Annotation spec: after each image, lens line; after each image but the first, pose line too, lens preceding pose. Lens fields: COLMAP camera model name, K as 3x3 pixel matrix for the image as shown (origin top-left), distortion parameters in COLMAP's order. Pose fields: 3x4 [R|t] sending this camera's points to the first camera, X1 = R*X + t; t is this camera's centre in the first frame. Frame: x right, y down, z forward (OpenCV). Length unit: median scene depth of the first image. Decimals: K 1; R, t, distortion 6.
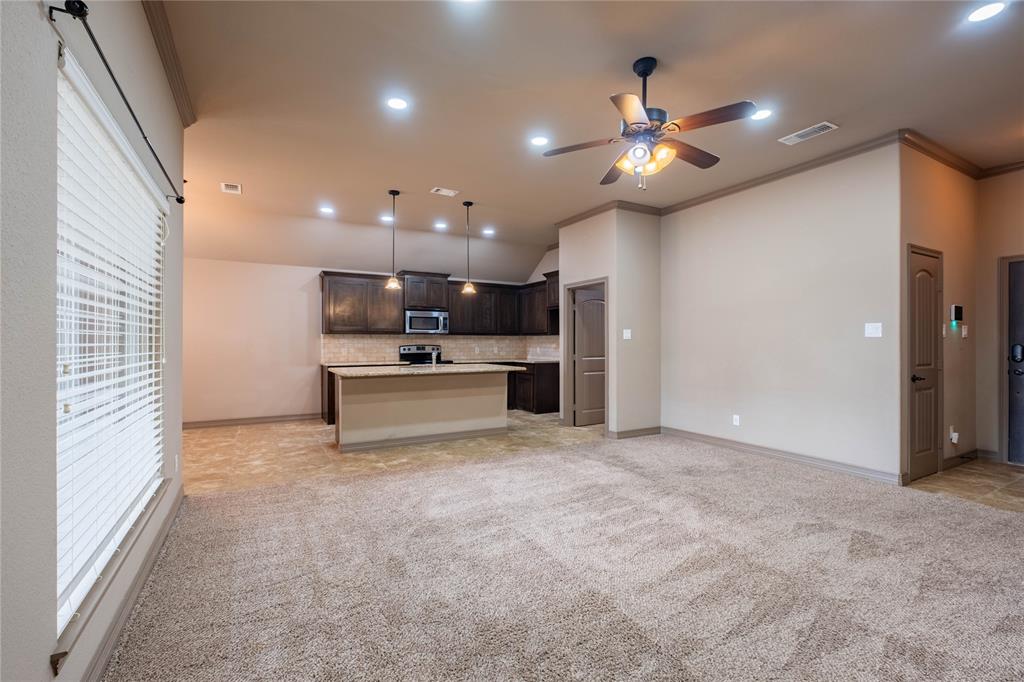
lens RADIAL K [[446.6, 0, 507.1], [0, 446.6, 341.4], [0, 0, 1]] dist [-0.008557, 0.005998]
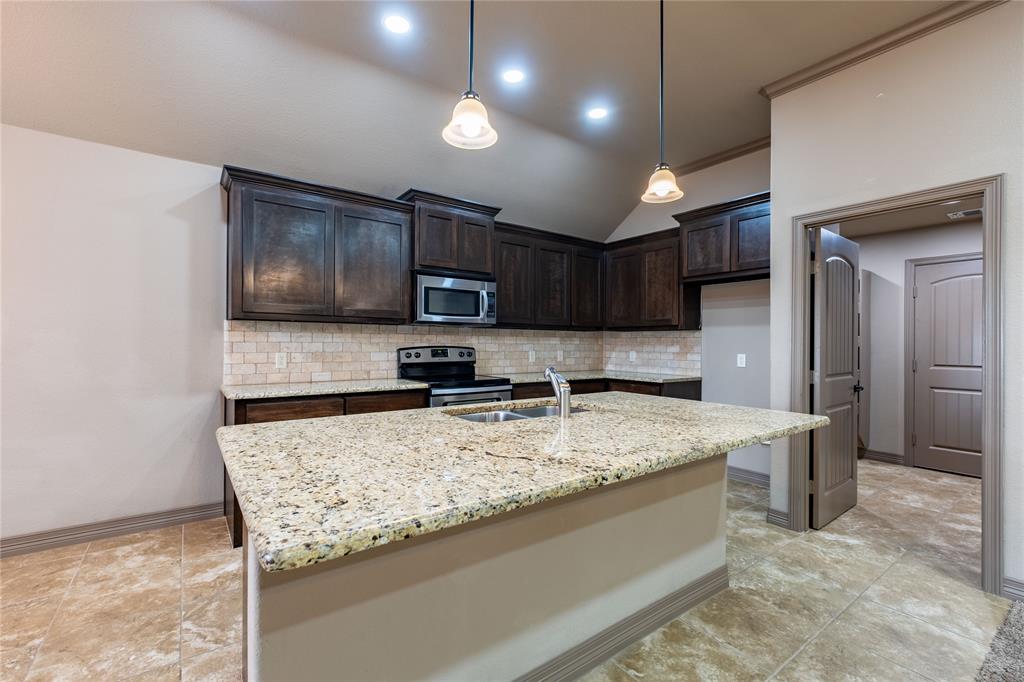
lens RADIAL K [[446.6, 0, 507.1], [0, 446.6, 341.4], [0, 0, 1]] dist [-0.008557, 0.005998]
pose [[0.993109, 0.008845, 0.116859, -0.188665], [-0.009083, 0.999958, 0.001501, 0.000791], [-0.116841, -0.002552, 0.993147, 0.522260]]
